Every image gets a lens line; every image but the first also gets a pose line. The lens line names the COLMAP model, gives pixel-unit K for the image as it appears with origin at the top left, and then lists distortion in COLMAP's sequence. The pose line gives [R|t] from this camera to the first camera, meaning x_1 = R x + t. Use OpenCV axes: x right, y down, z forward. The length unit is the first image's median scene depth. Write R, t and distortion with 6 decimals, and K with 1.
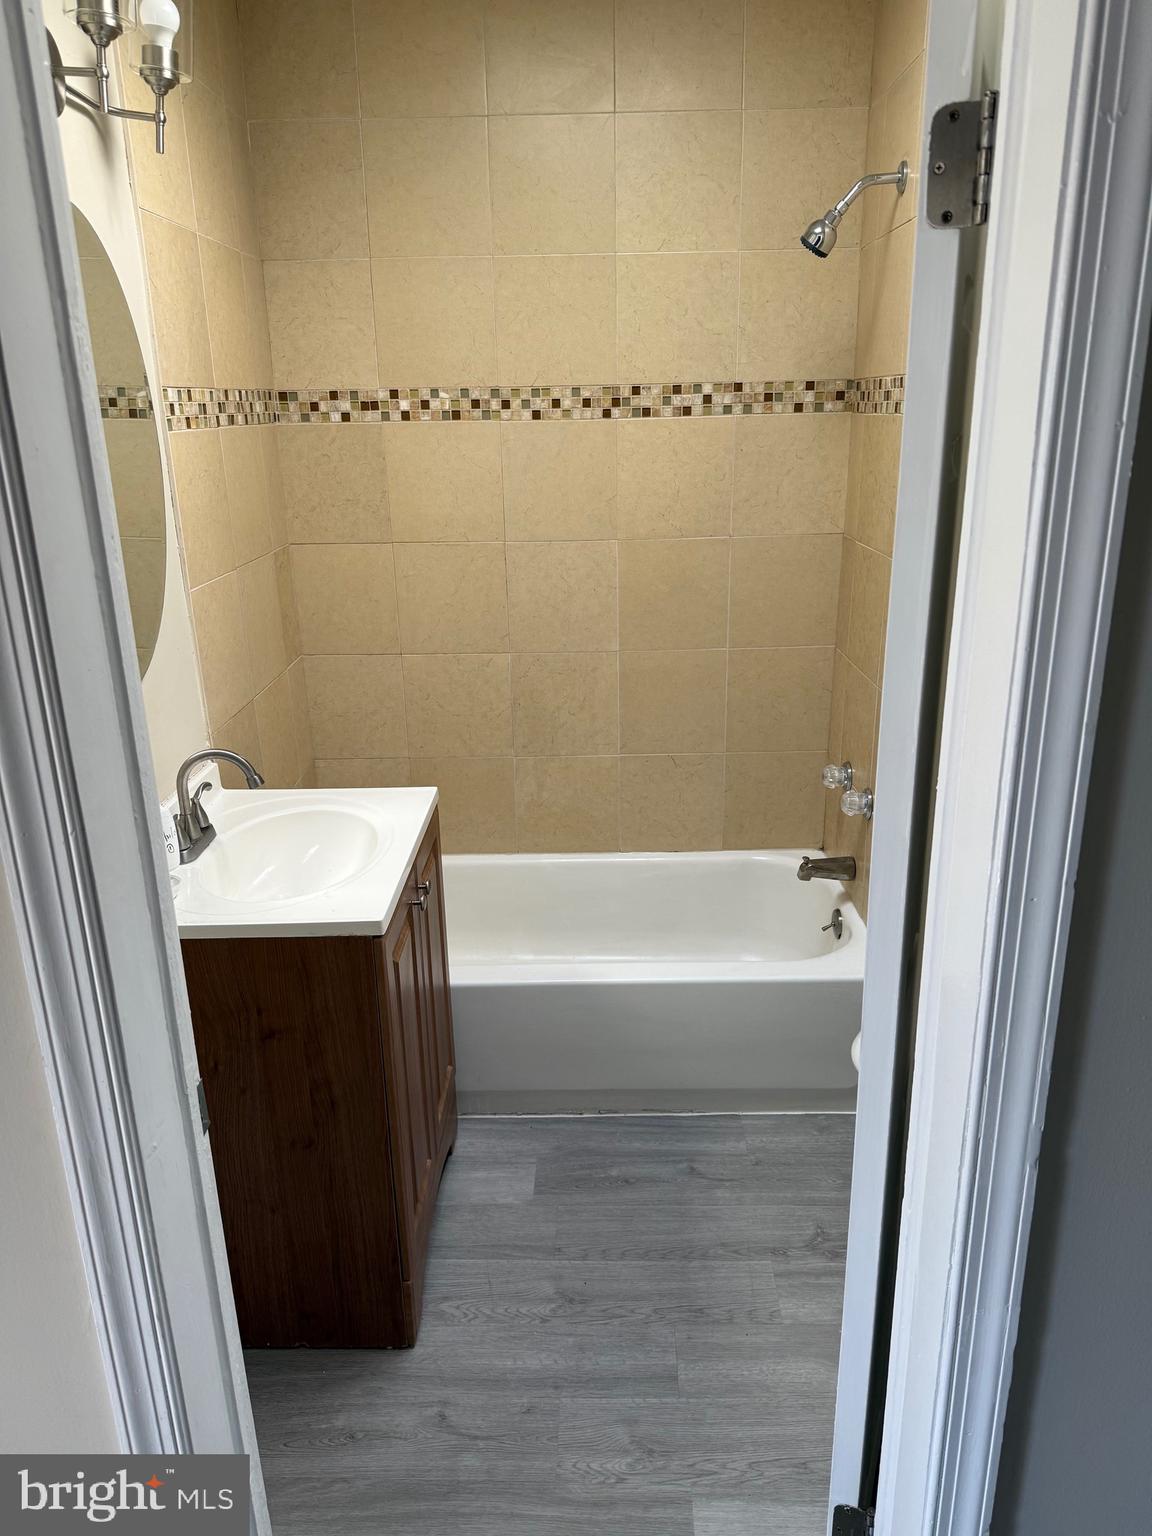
lens RADIAL K [[1073.5, 0, 580.4], [0, 1073.5, 763.9], [0, 0, 1]] dist [0.077301, -0.092692]
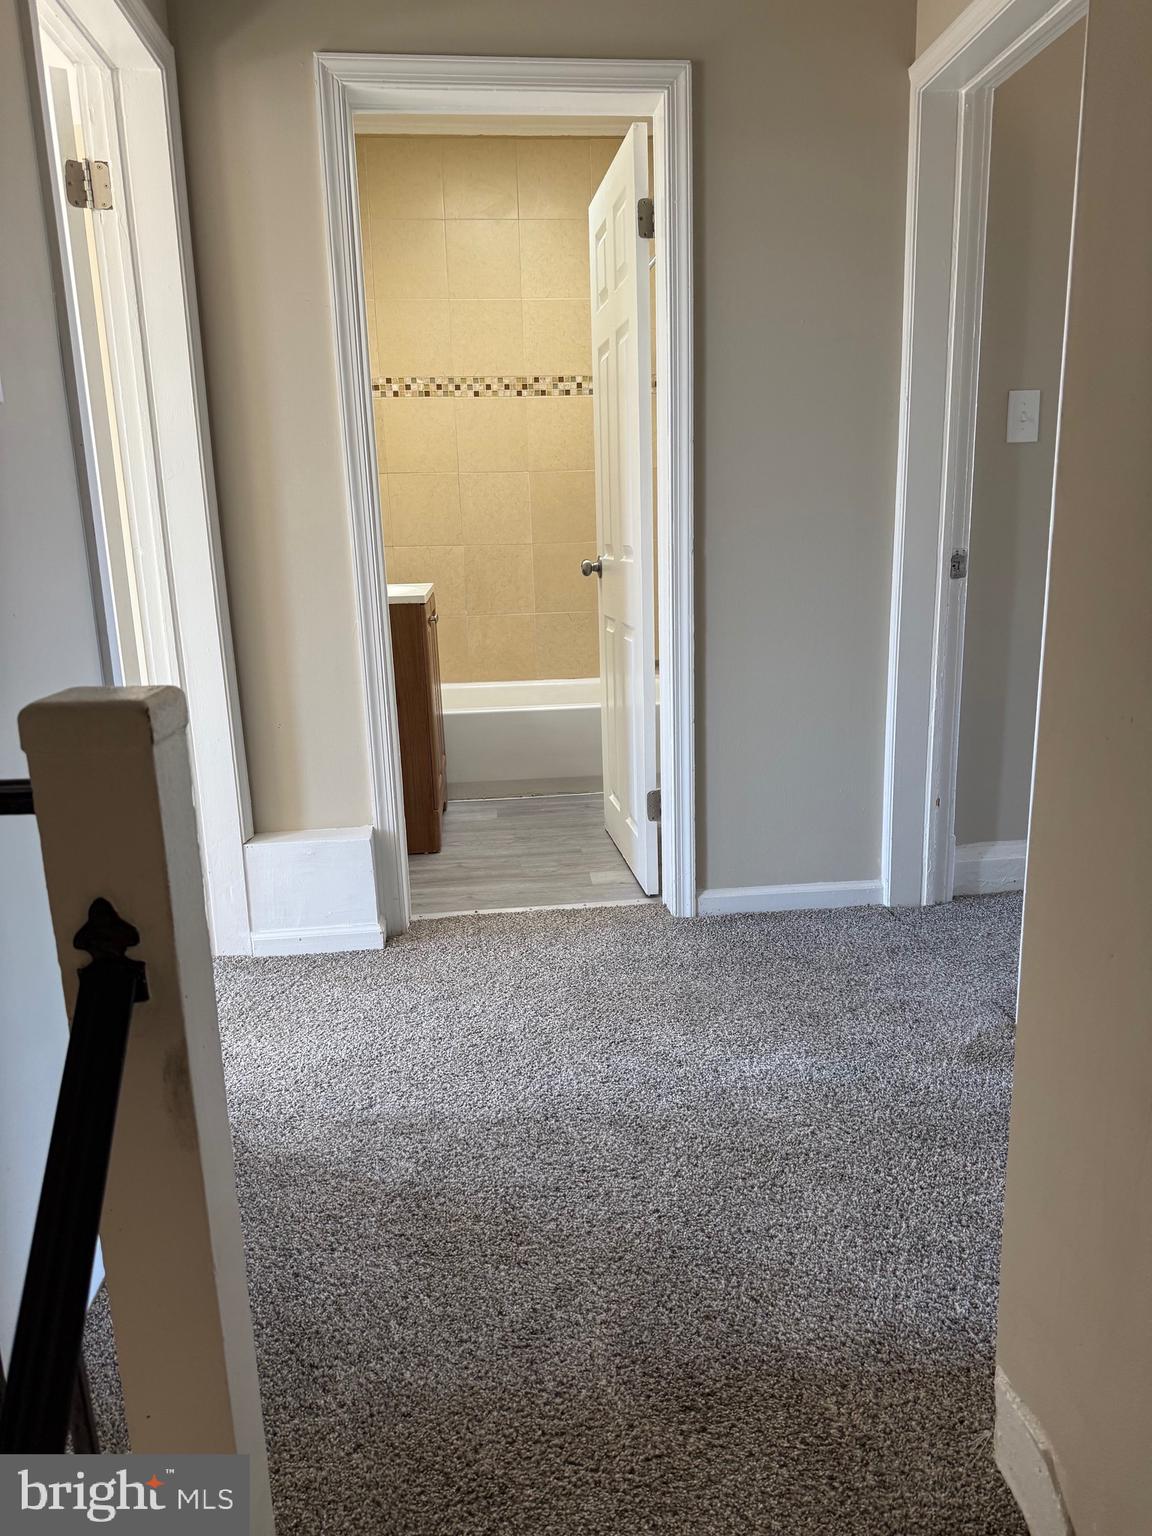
lens RADIAL K [[1085.9, 0, 605.2], [0, 1085.9, 774.1], [0, 0, 1]] dist [0.075464, -0.094297]
pose [[0.992898, -0.034646, 0.113813, -0.056266], [0.044734, 0.995177, -0.087307, 0.409420], [-0.110239, 0.091778, 0.989659, -0.621758]]
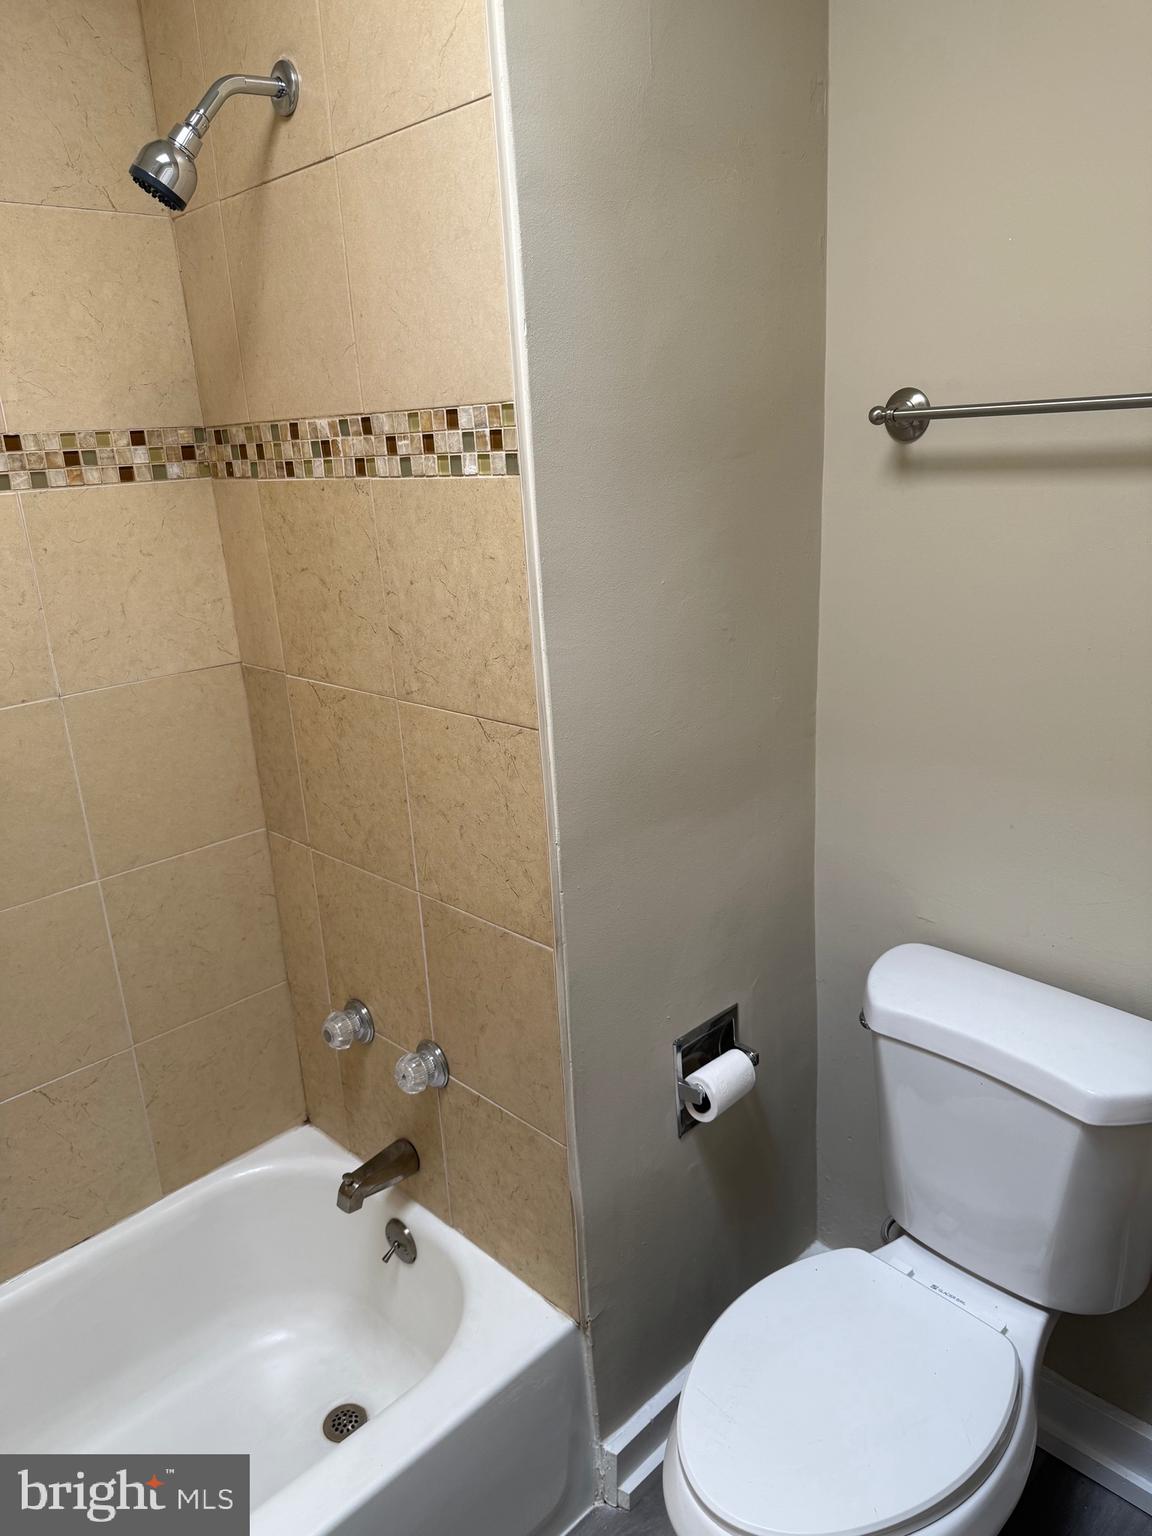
lens RADIAL K [[1095.3, 0, 571.6], [0, 1095.3, 772.6], [0, 0, 1]] dist [0.071943, -0.061255]
pose [[0.716854, -0.229914, 0.658225, -0.067664], [0.262149, 0.963673, 0.051106, -0.139109], [-0.646063, 0.135918, 0.751085, 0.409853]]
